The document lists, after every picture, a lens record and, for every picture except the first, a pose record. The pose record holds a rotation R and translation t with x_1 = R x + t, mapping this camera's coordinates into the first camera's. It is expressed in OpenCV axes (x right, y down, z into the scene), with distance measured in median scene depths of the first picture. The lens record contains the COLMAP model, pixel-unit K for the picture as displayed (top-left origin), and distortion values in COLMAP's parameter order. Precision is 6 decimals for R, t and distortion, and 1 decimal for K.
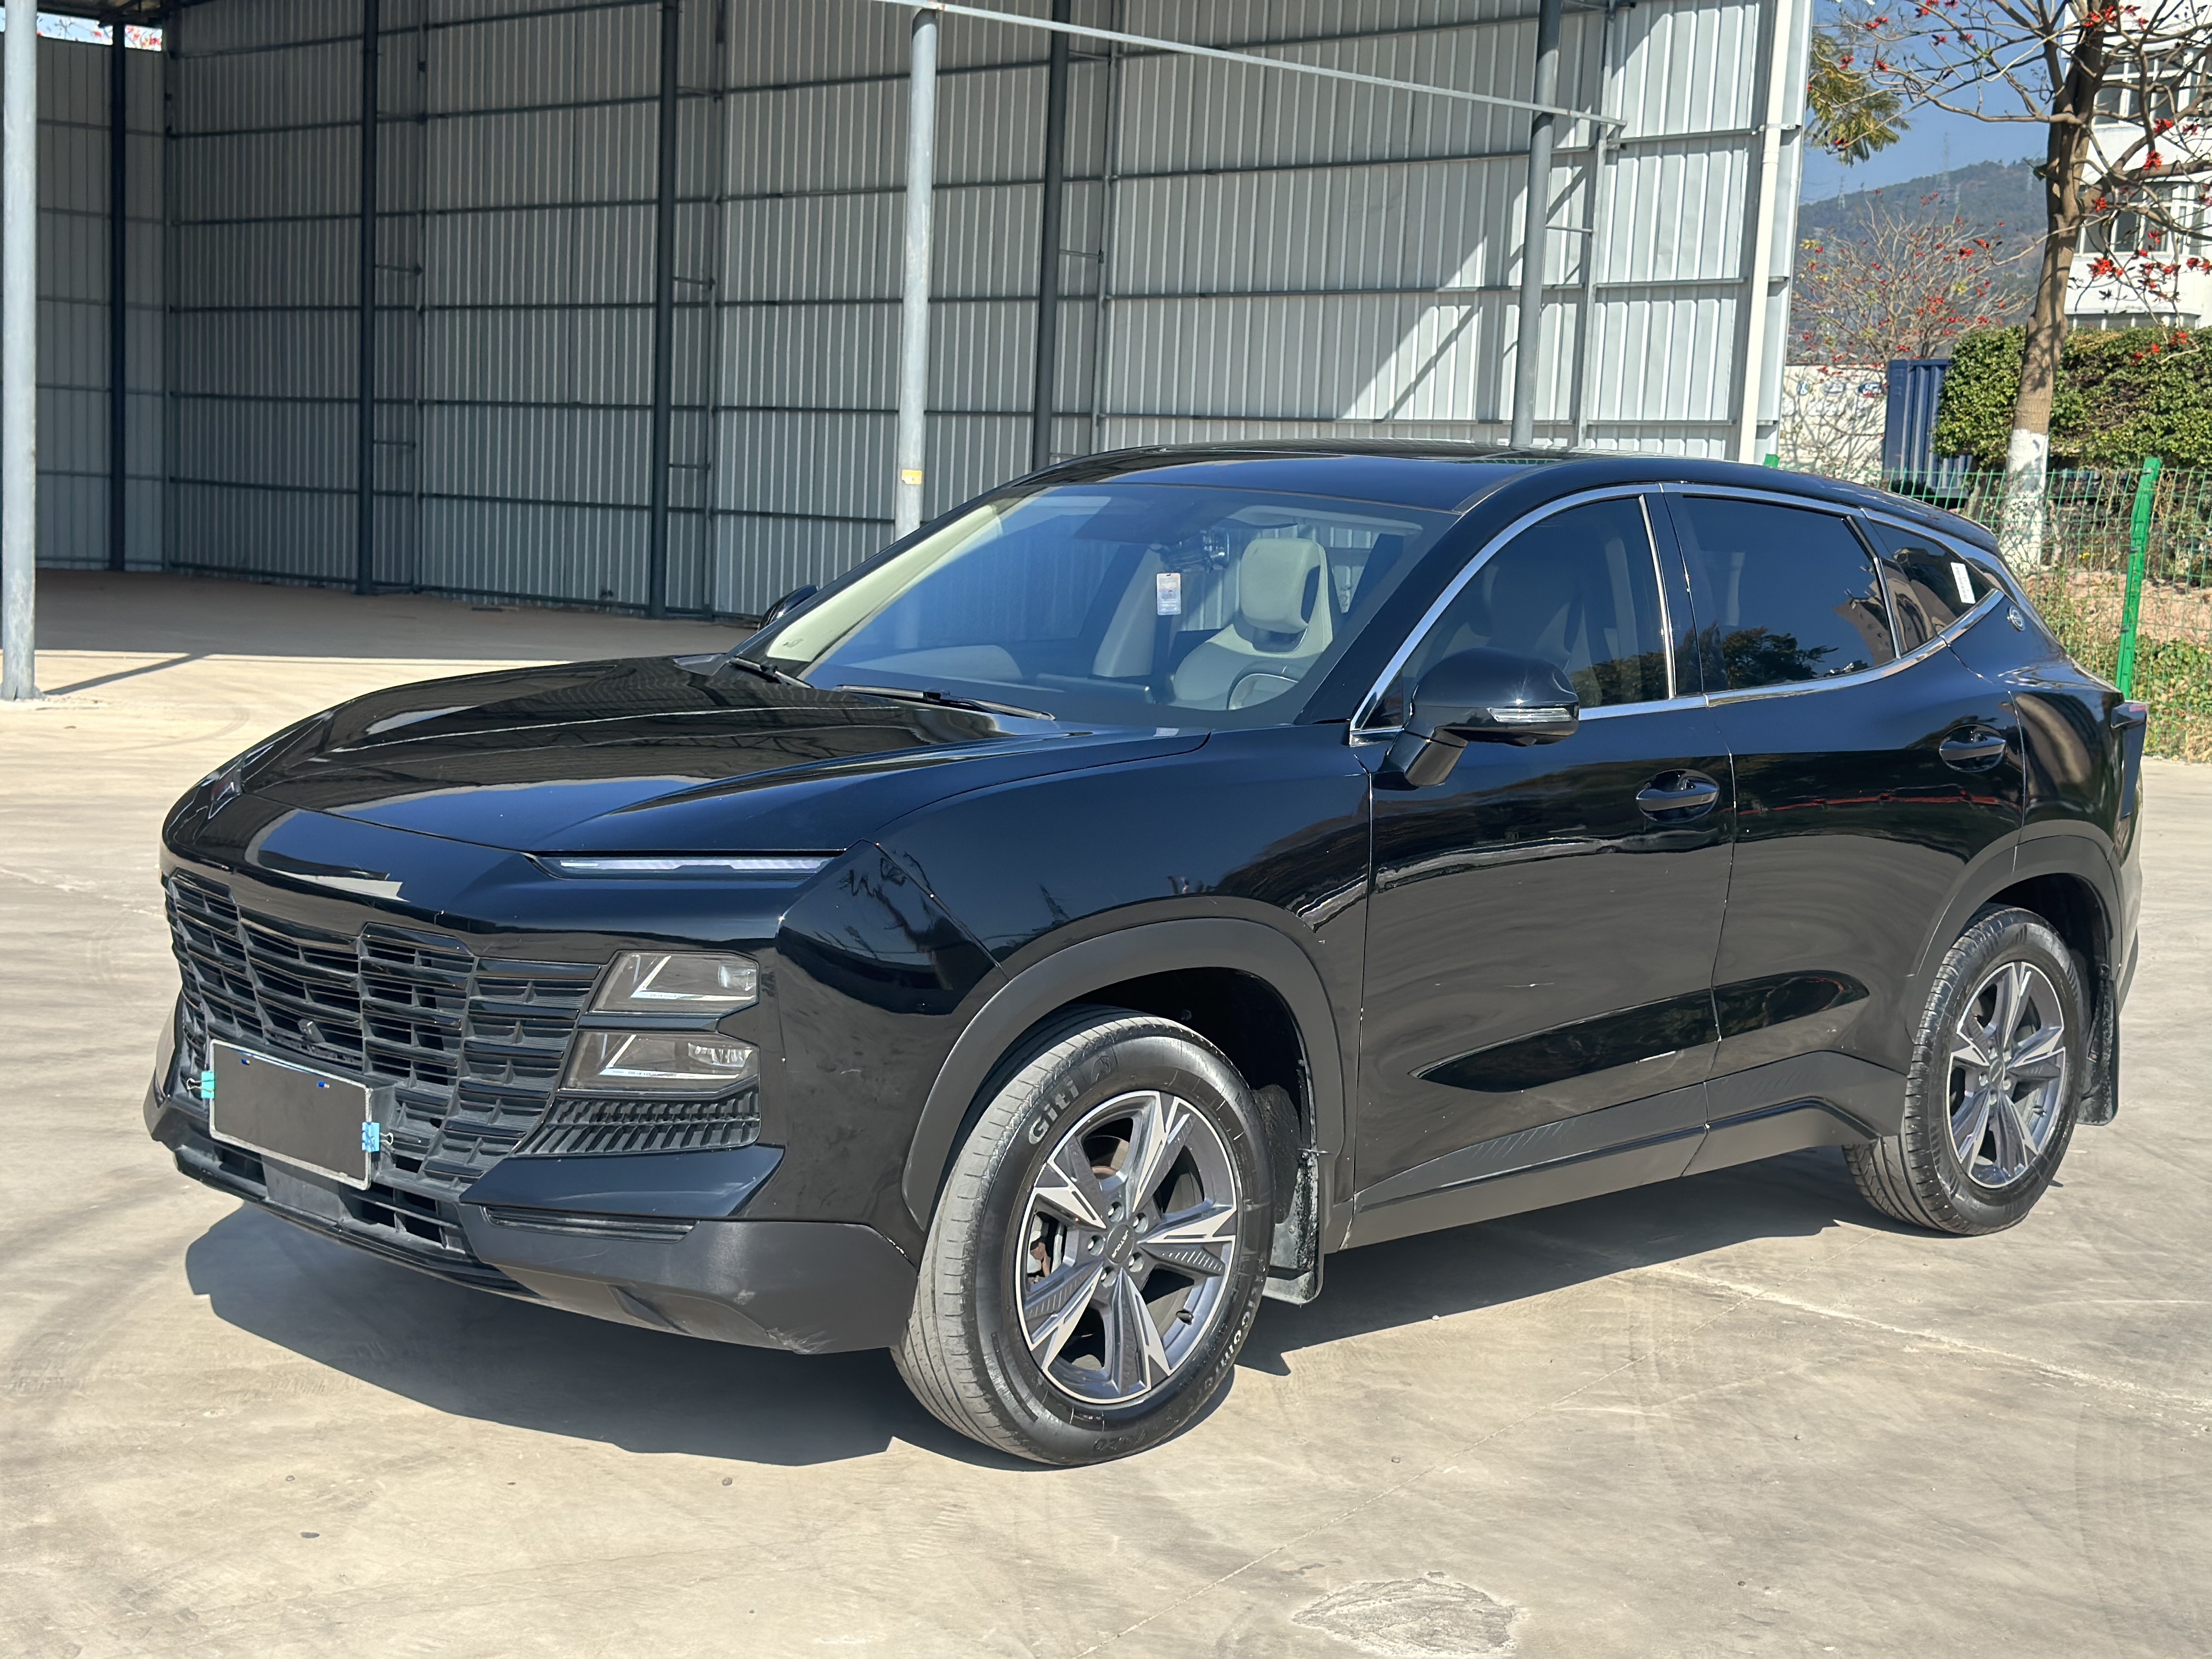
lens RADIAL K [[2913.8, 0, 1106.0], [0, 2913.8, 829.5], [0, 0, 1]] dist [0.207085, -0.420011]
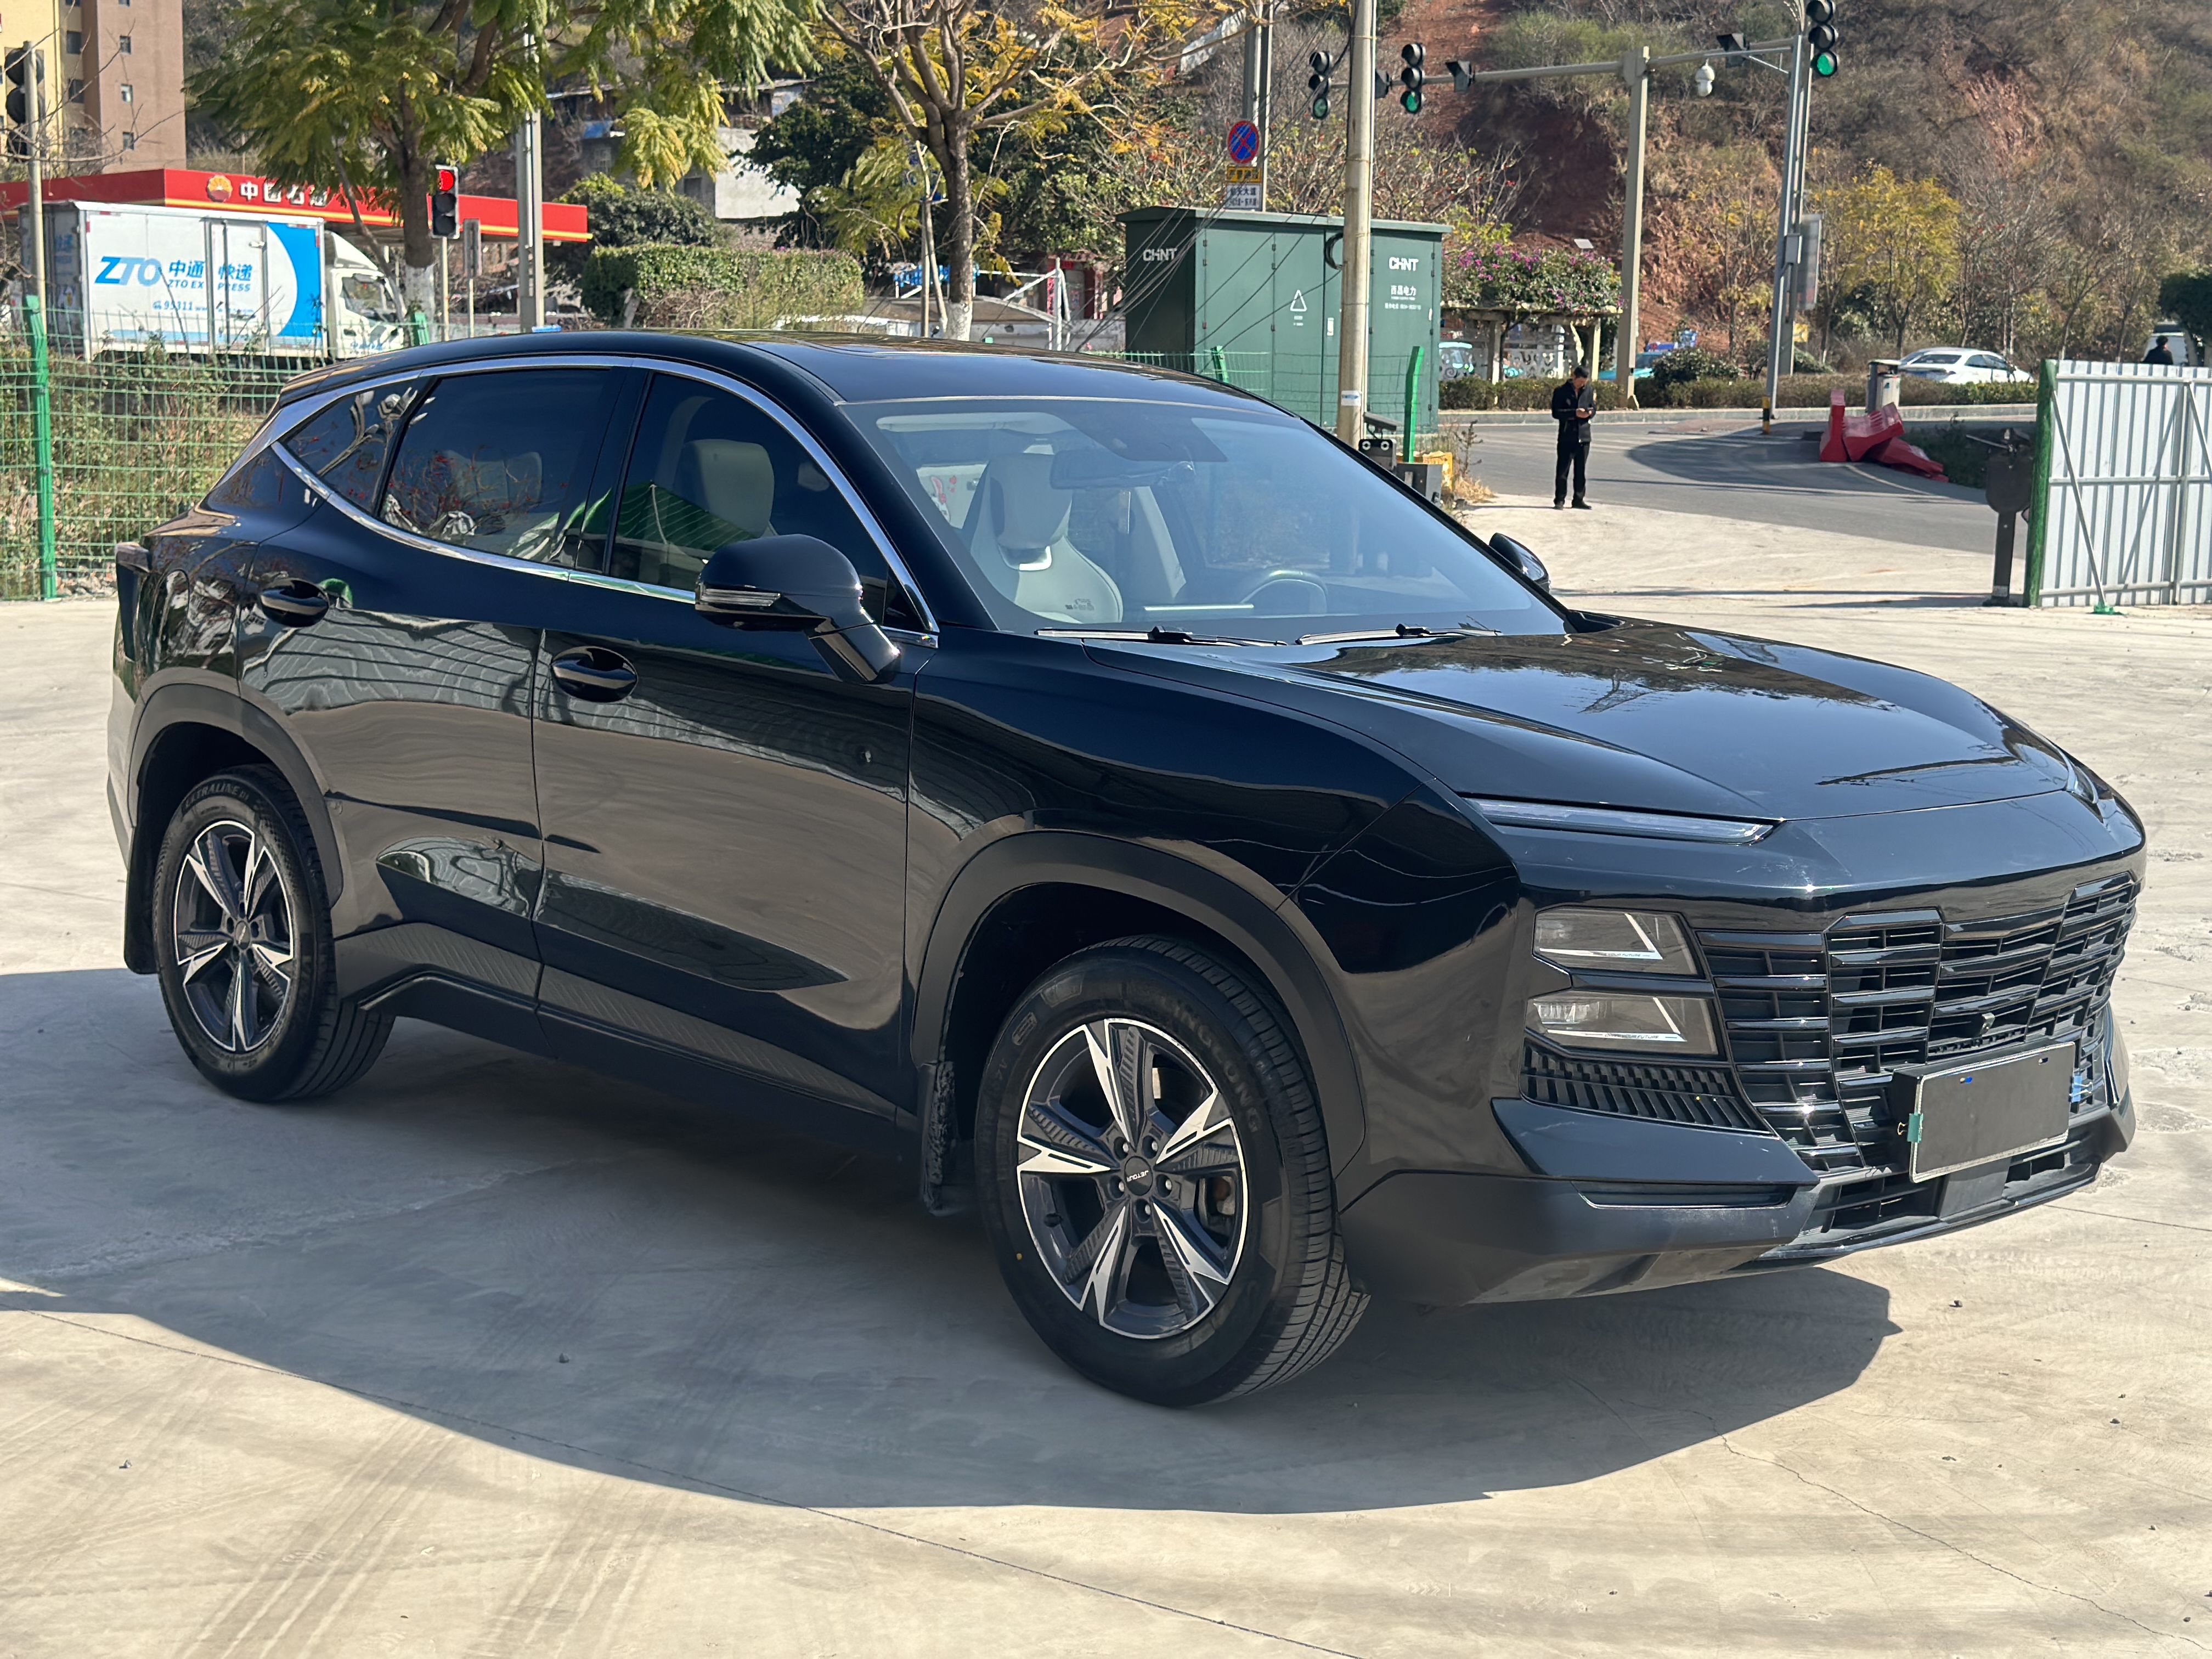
lens RADIAL K [[2913.8, 0, 1106.0], [0, 2913.8, 829.5], [0, 0, 1]] dist [0.207085, -0.420011]
pose [[0.049549, -0.180194, 0.982382, -1.222586], [0.084799, 0.980798, 0.175627, -0.190556], [-0.995165, 0.074603, 0.063878, 1.205928]]
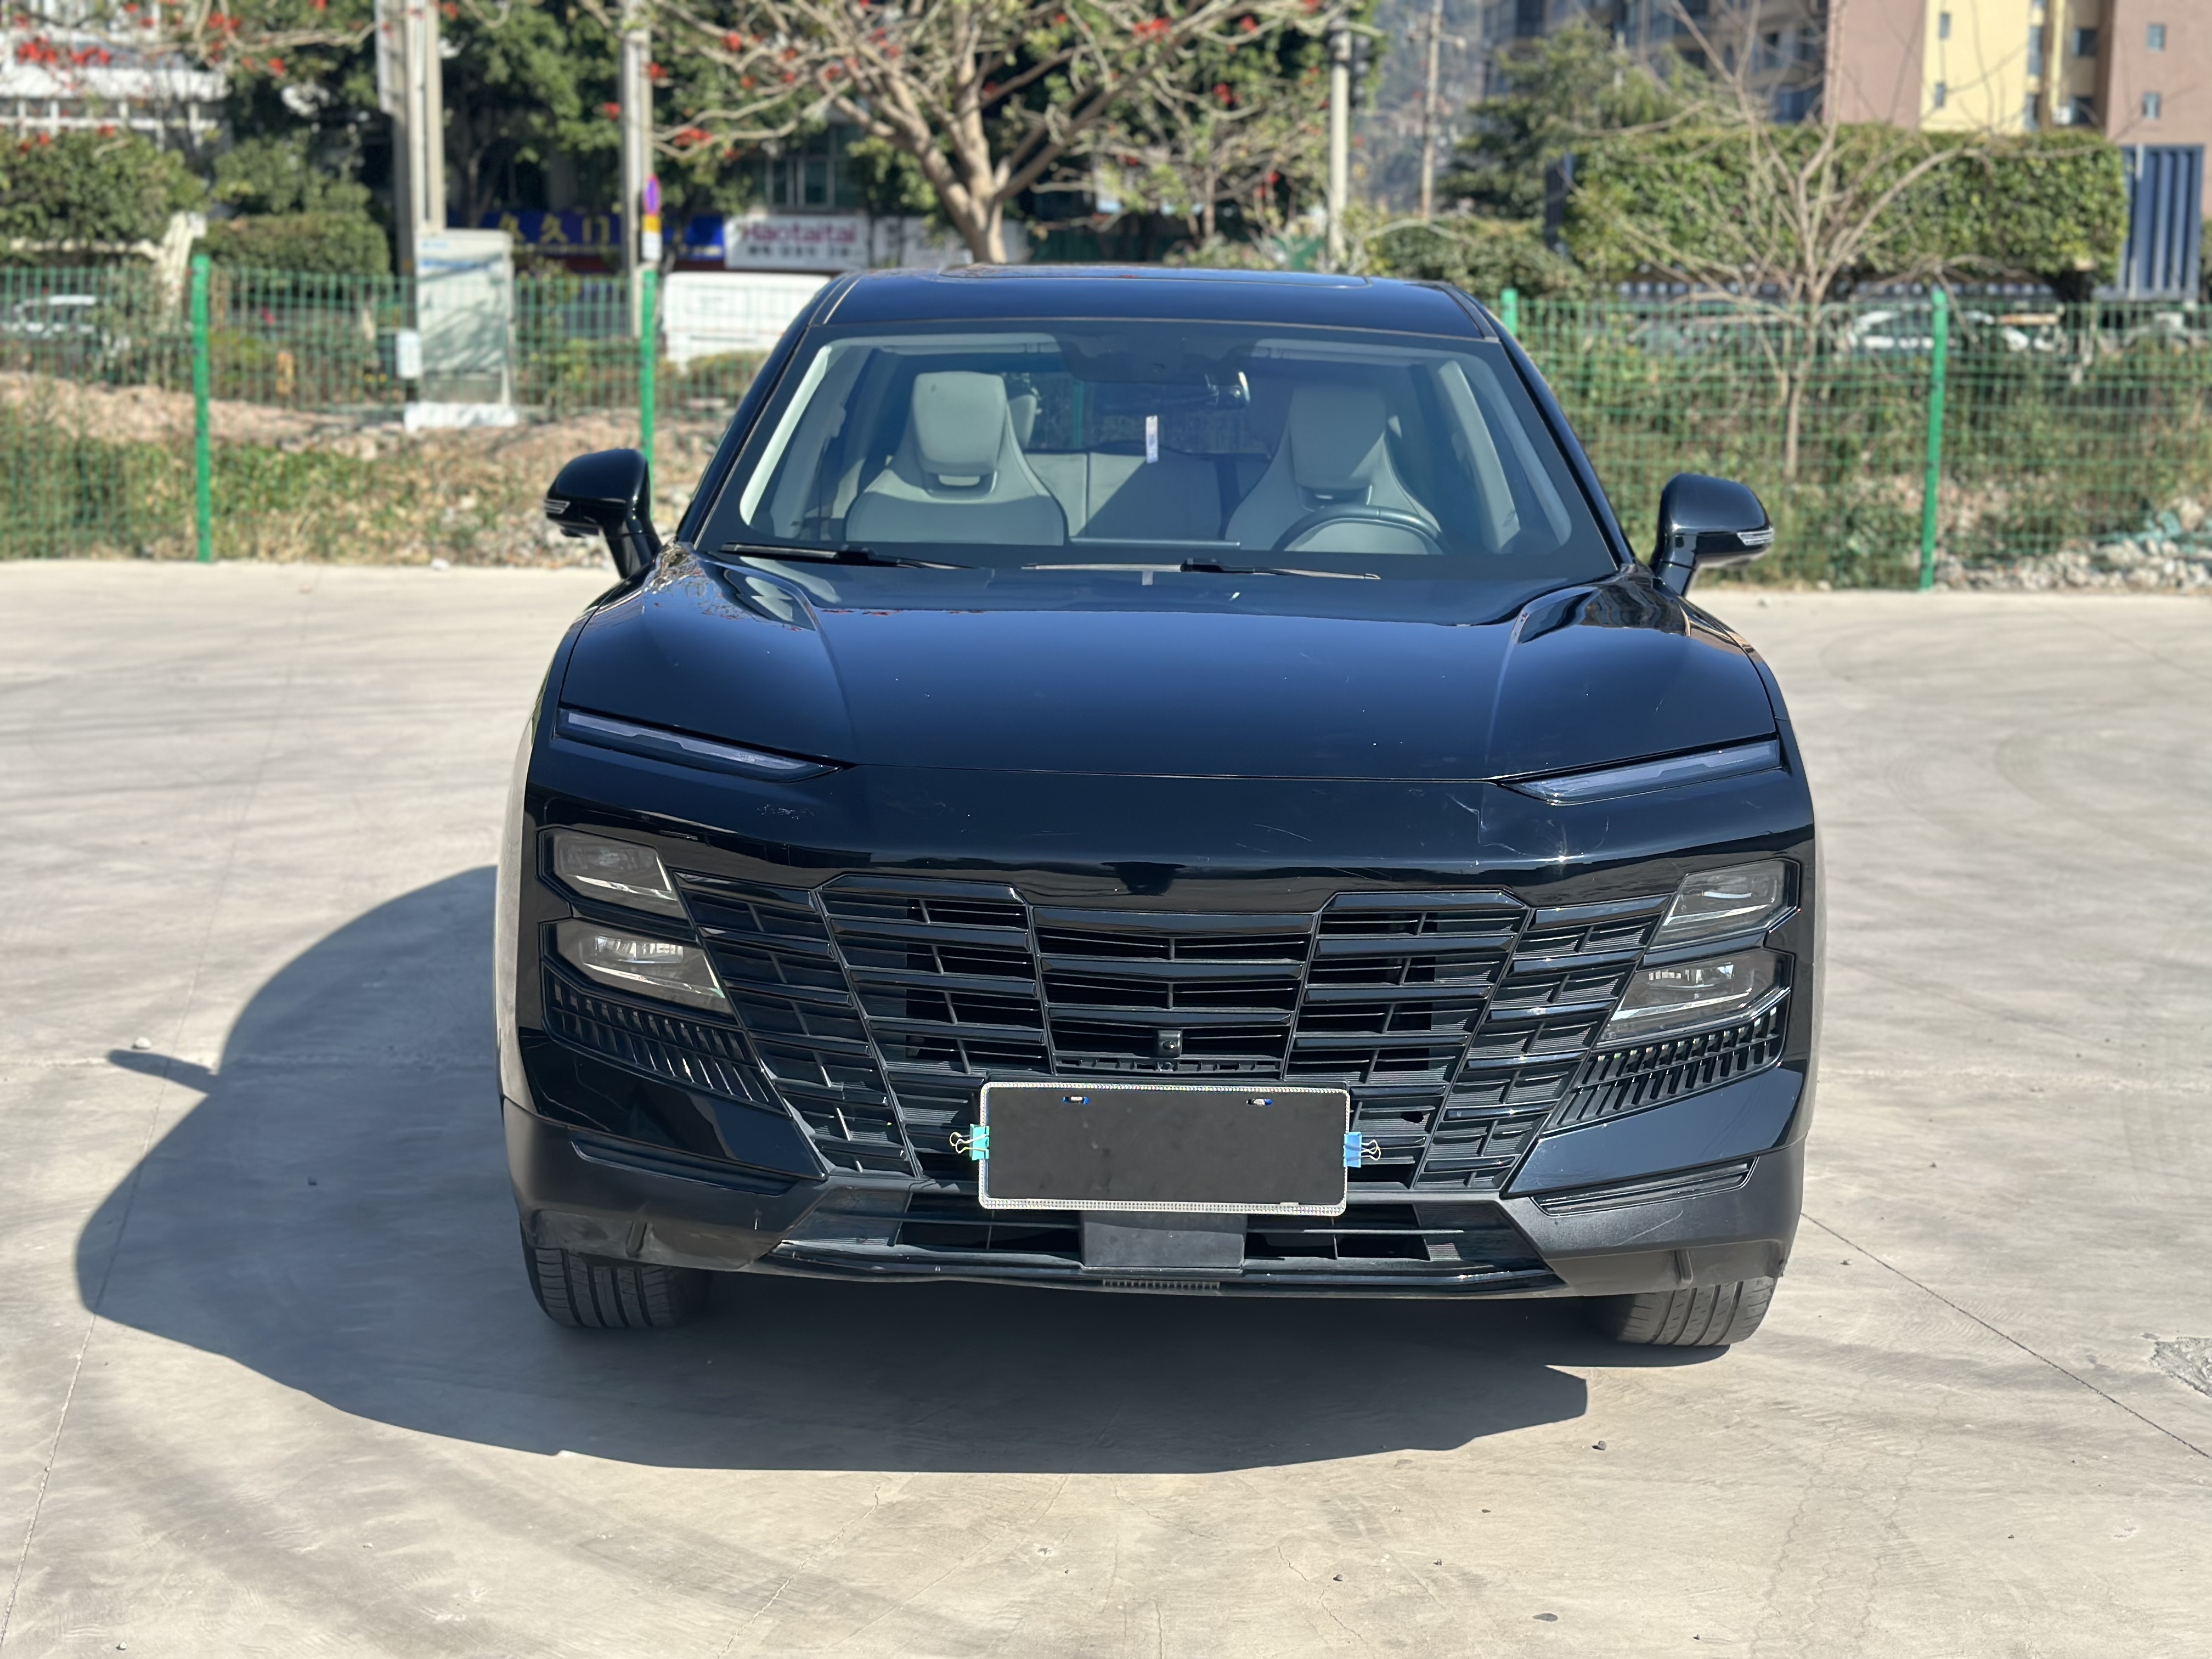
lens RADIAL K [[2913.8, 0, 1106.0], [0, 2913.8, 829.5], [0, 0, 1]] dist [0.207085, -0.420011]
pose [[0.722460, -0.137767, 0.677549, -0.799172], [0.093198, 0.990408, 0.102006, -0.070656], [-0.685103, -0.010549, 0.728370, 0.430330]]
